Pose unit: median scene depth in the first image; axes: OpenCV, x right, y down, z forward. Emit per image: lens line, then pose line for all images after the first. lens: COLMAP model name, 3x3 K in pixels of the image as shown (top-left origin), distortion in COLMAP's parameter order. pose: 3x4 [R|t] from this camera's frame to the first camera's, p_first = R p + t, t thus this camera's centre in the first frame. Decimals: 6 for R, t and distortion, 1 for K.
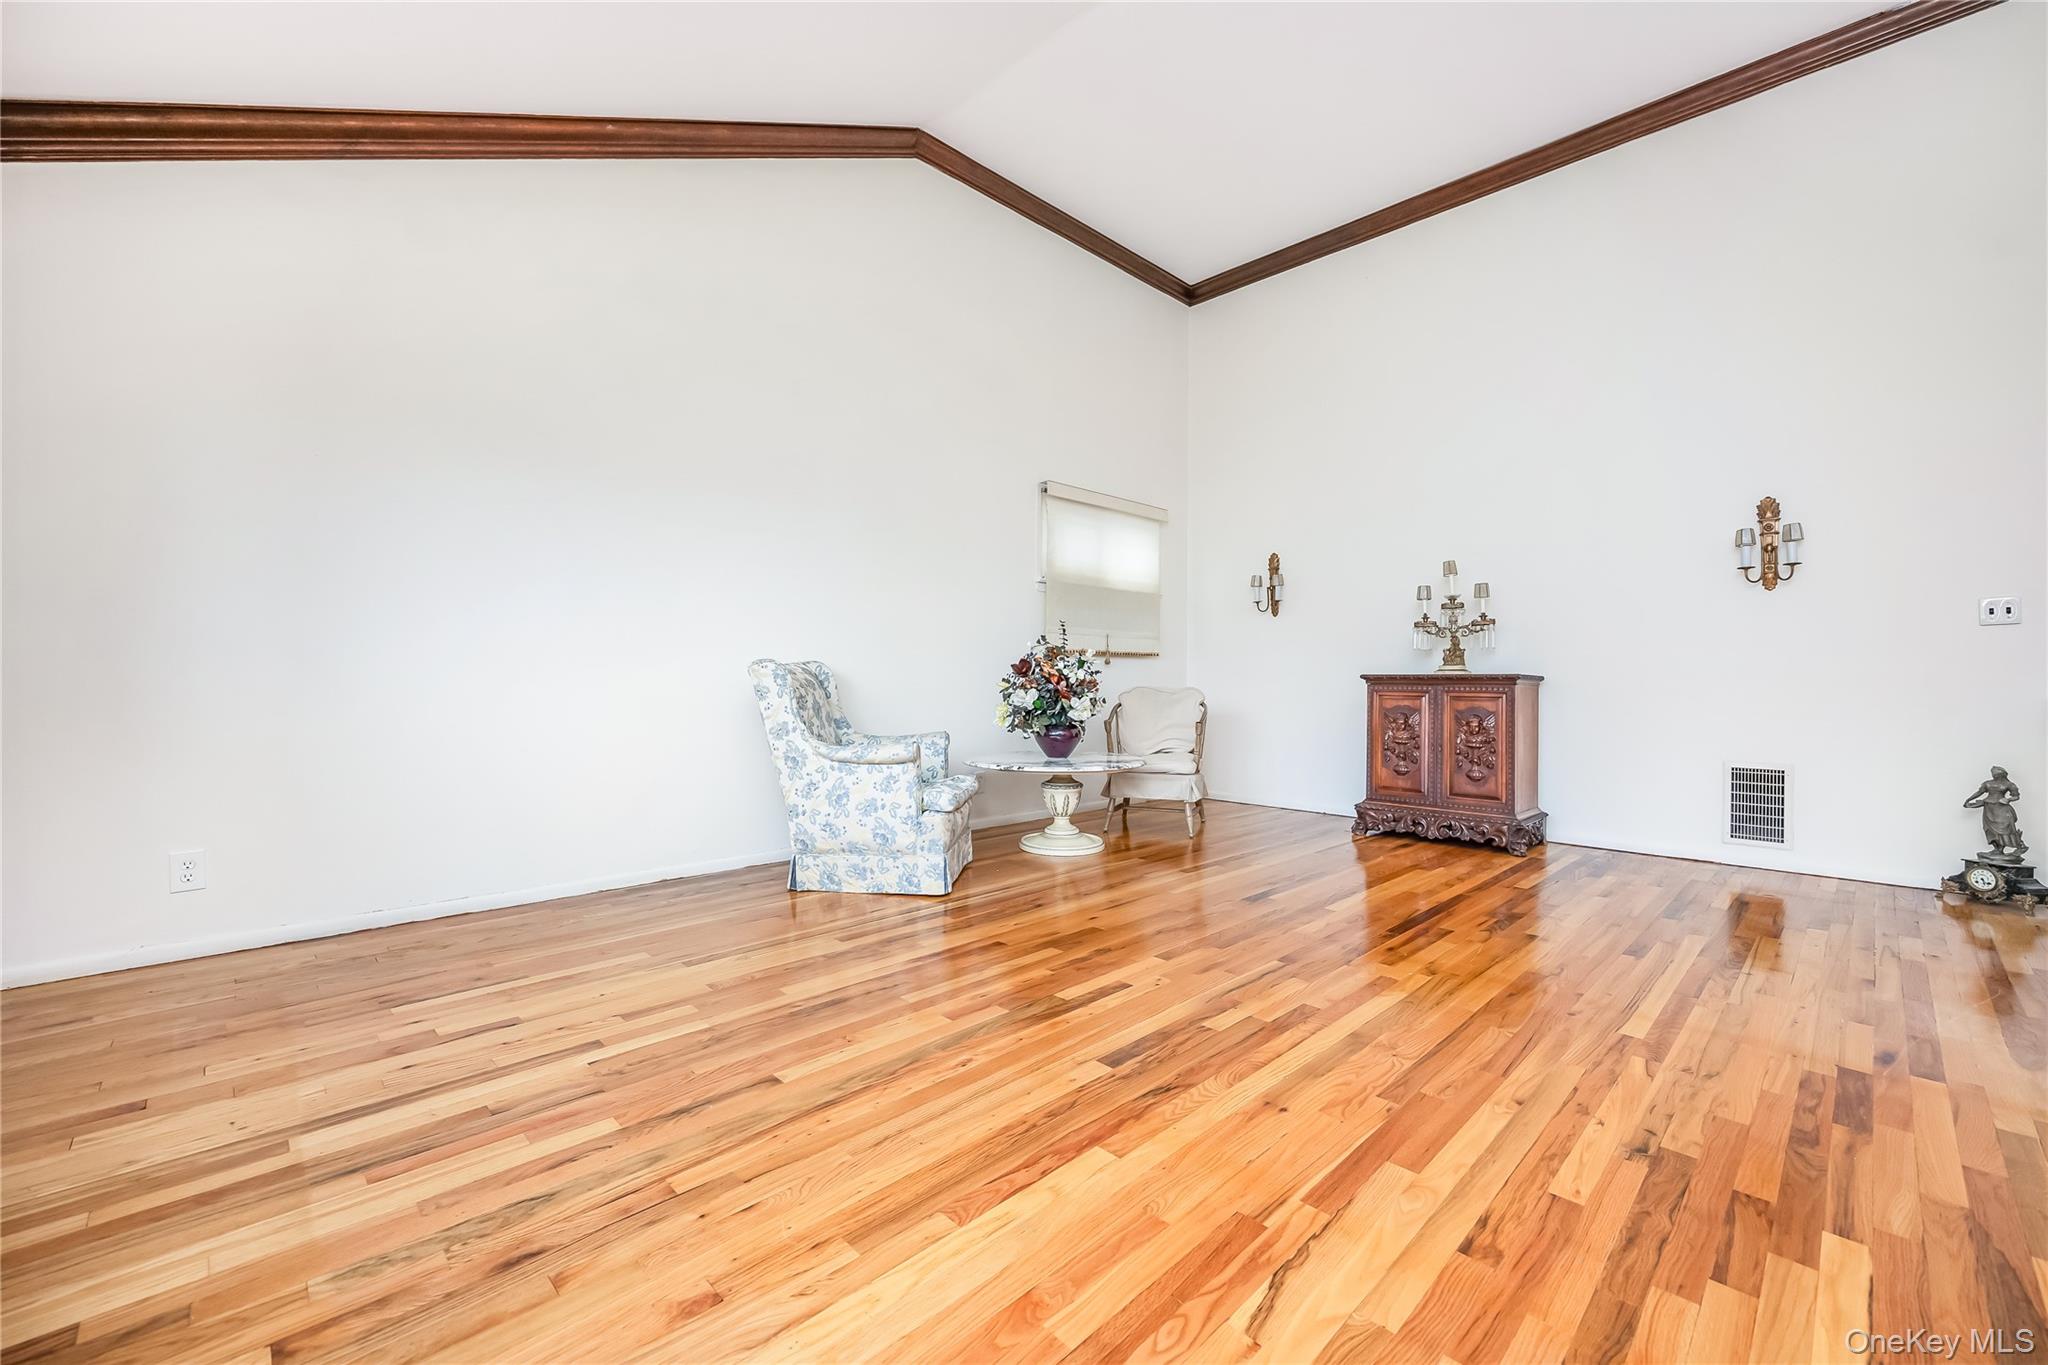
lens RADIAL K [[827.4, 0, 1025.1], [0, 827.4, 678.6], [0, 0, 1]] dist [-0.001541, -0.000199]
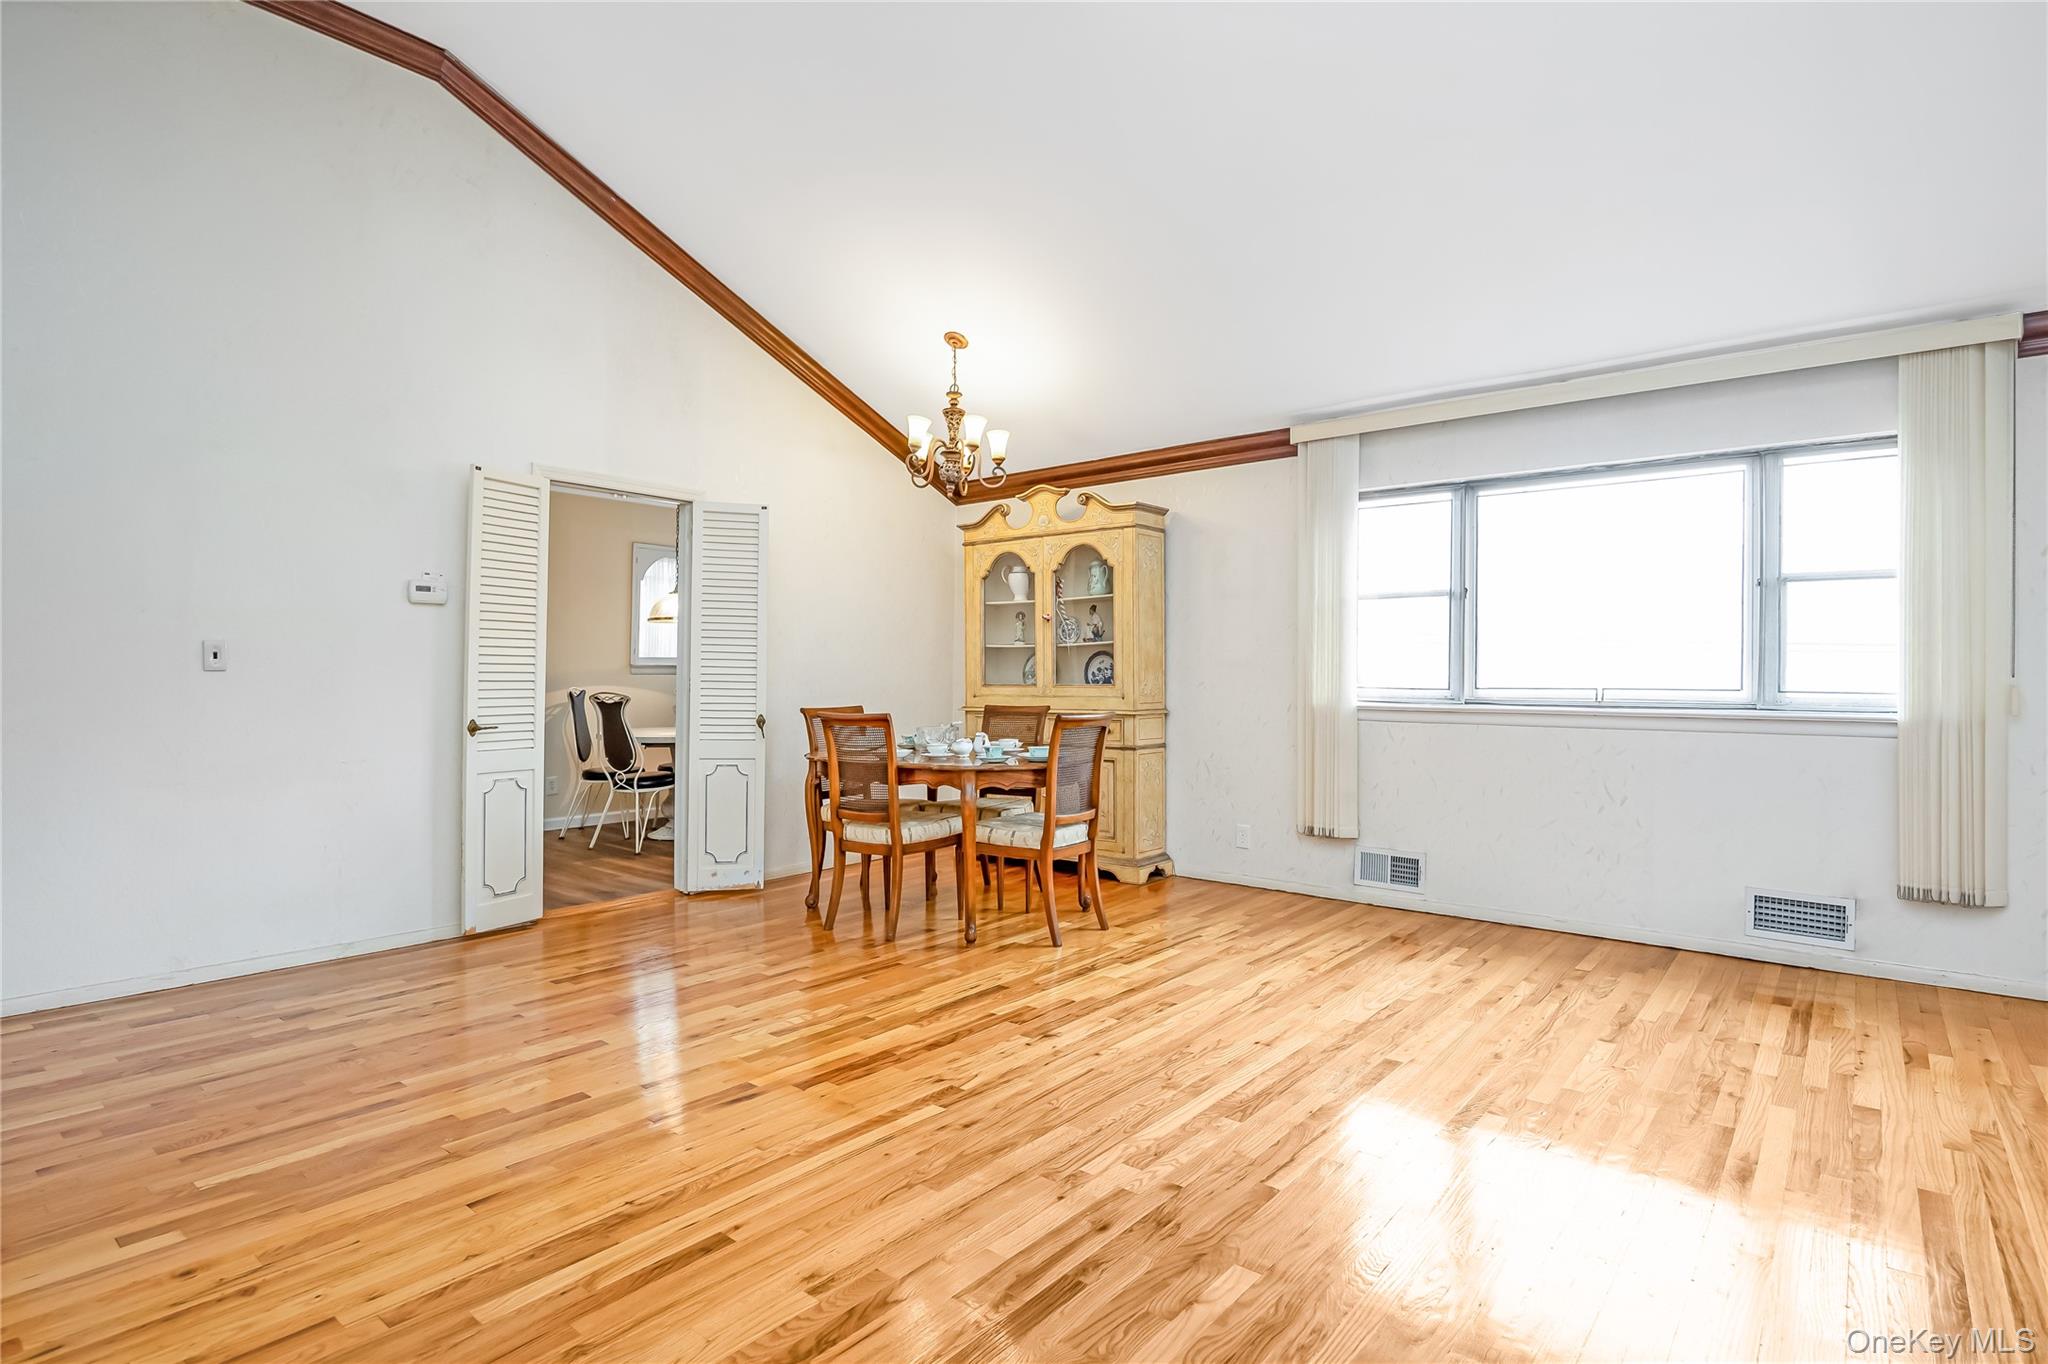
lens RADIAL K [[1022.0, 0, 1025.2], [0, 1022.0, 673.9], [0, 0, 1]] dist [-0.018527, -0.000962]
pose [[-0.994337, -0.007386, -0.106014, 0.454467], [-0.007195, 0.999972, -0.002191, -0.067665], [0.106027, -0.001416, -0.994362, 1.362362]]
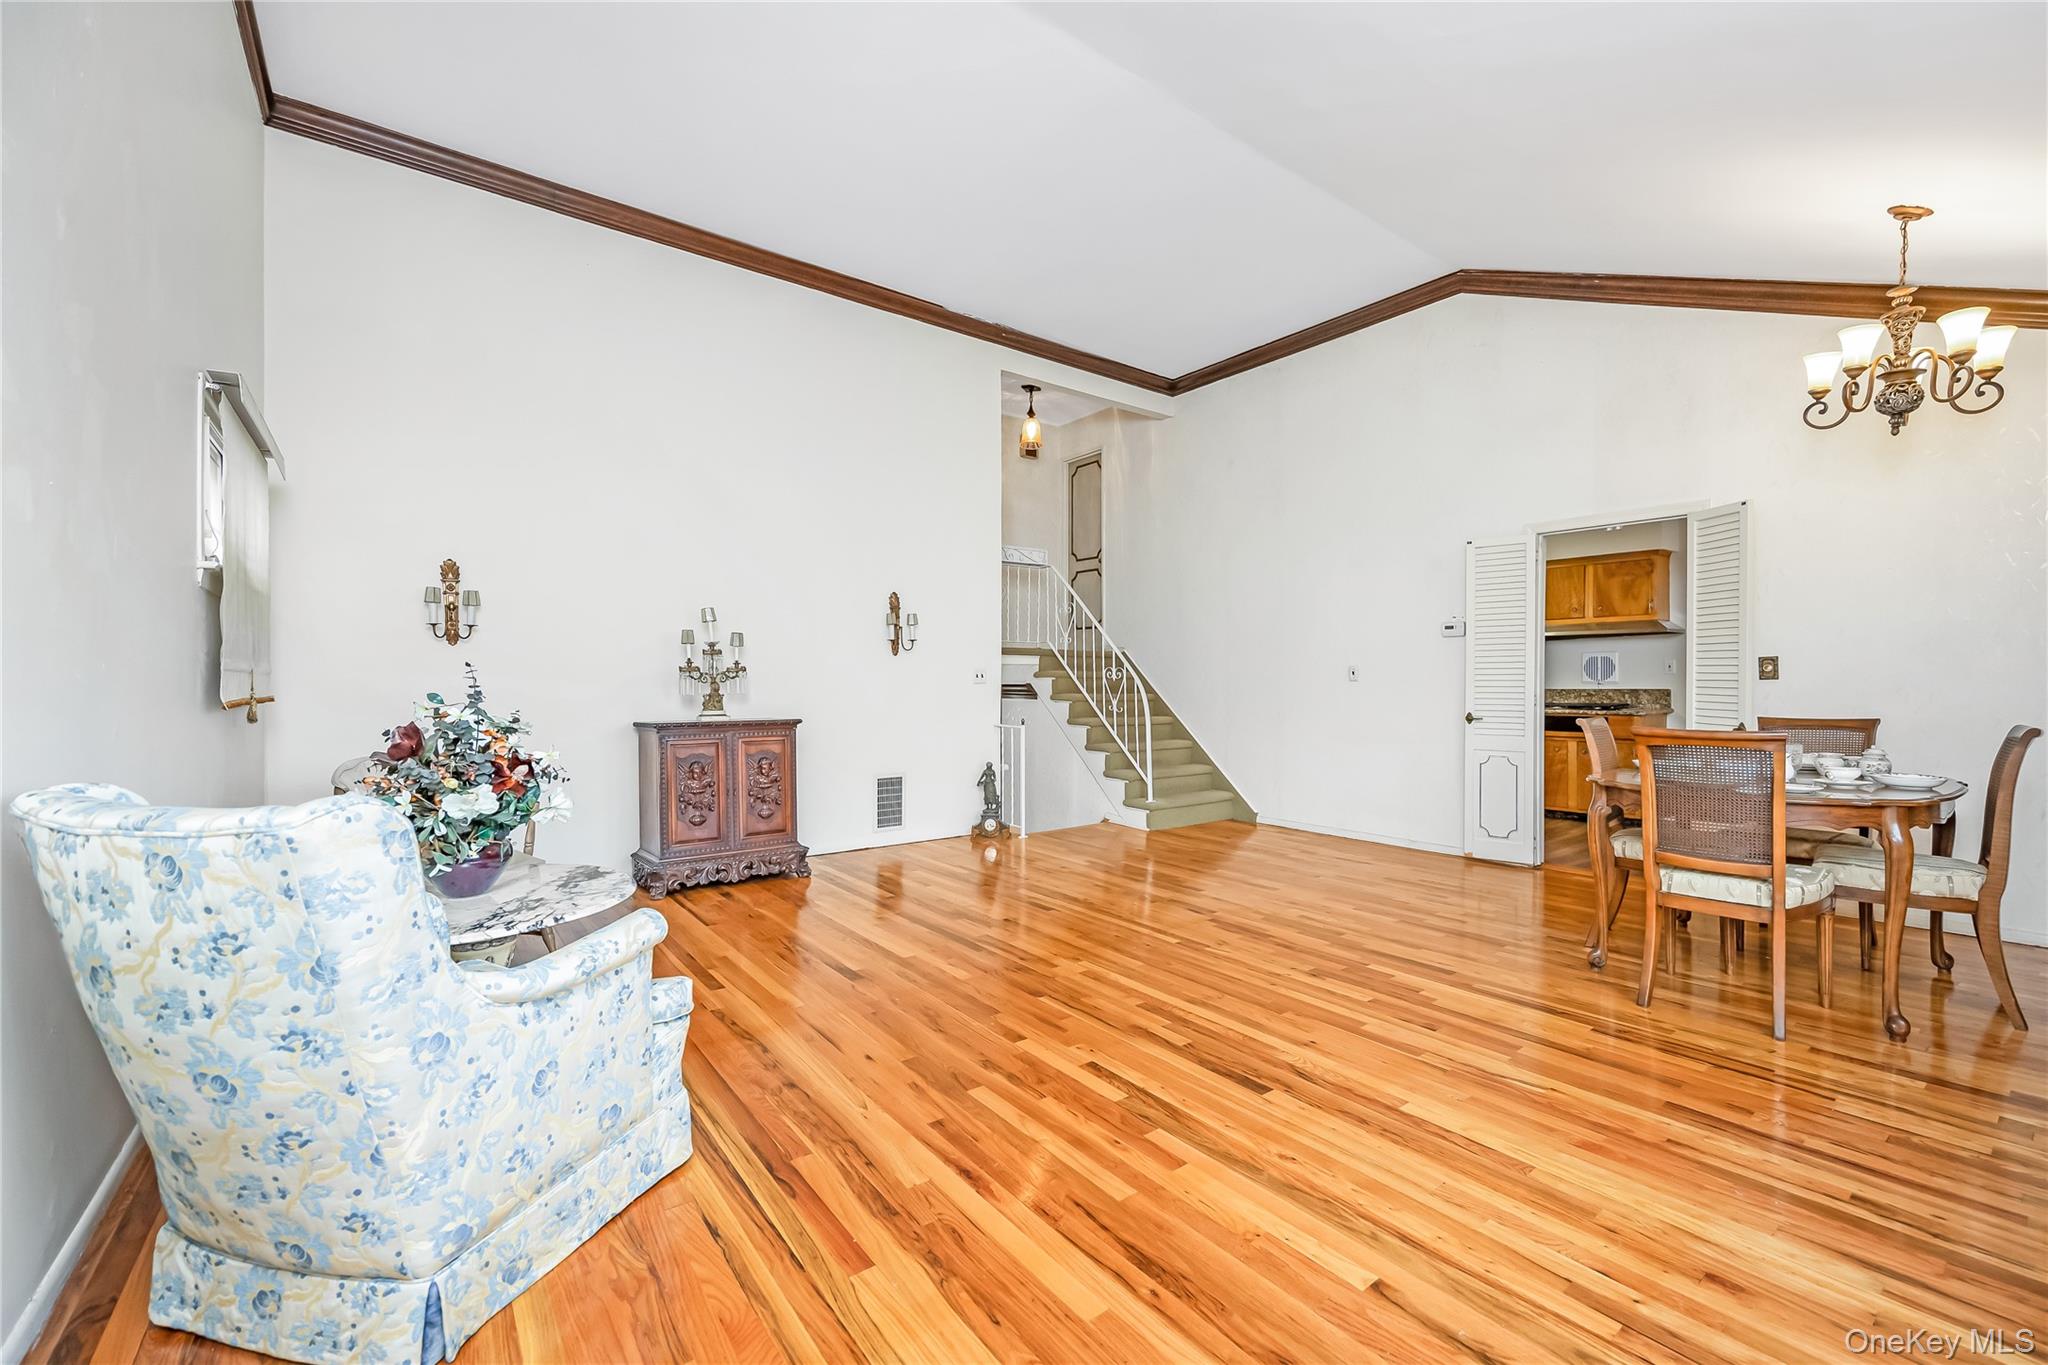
lens RADIAL K [[834.2, 0, 1030.9], [0, 834.2, 688.3], [0, 0, 1]] dist [-0.003108, -0.000329]
pose [[0.122669, -0.009731, 0.992400, -0.614512], [0.003094, 0.999951, 0.009423, -0.069413], [-0.992443, 0.001915, 0.122693, 0.646517]]
